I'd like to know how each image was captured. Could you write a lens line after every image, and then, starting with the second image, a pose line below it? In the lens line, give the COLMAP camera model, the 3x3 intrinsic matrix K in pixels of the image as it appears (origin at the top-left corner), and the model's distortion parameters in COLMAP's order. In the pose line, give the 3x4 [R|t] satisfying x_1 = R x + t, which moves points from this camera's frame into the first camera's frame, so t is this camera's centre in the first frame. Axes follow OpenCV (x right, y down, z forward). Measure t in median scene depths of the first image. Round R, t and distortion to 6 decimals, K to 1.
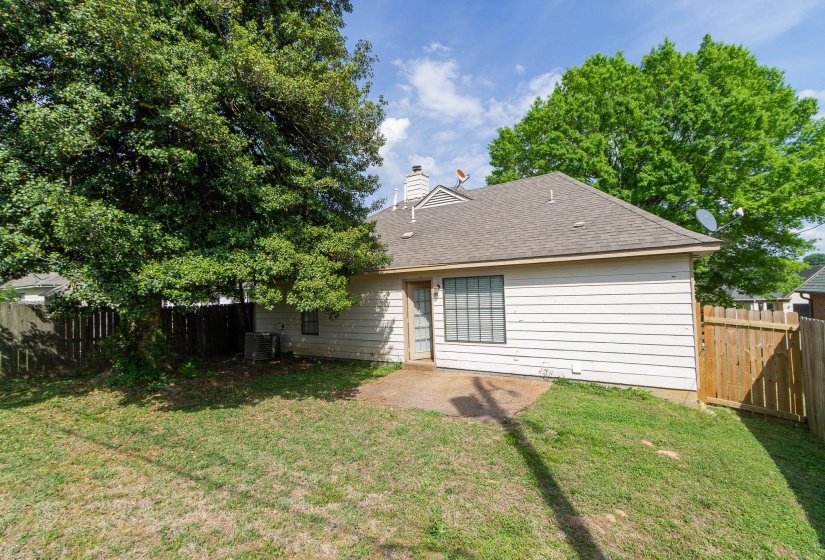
lens RADIAL K [[368.9, 0, 387.2], [0, 368.9, 279.5], [0, 0, 1]] dist [0.042731, -0.012472]
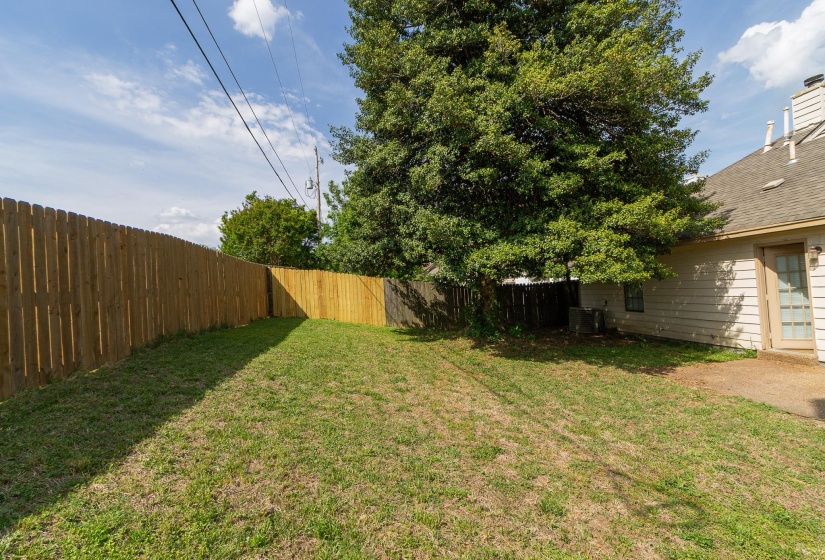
lens RADIAL K [[368.9, 0, 387.2], [0, 368.9, 279.5], [0, 0, 1]] dist [0.042731, -0.012472]
pose [[0.603697, -0.021721, -0.796918, 0.289199], [0.058155, 0.998165, 0.016849, 0.021332], [0.795090, -0.056517, 0.603853, -0.142329]]
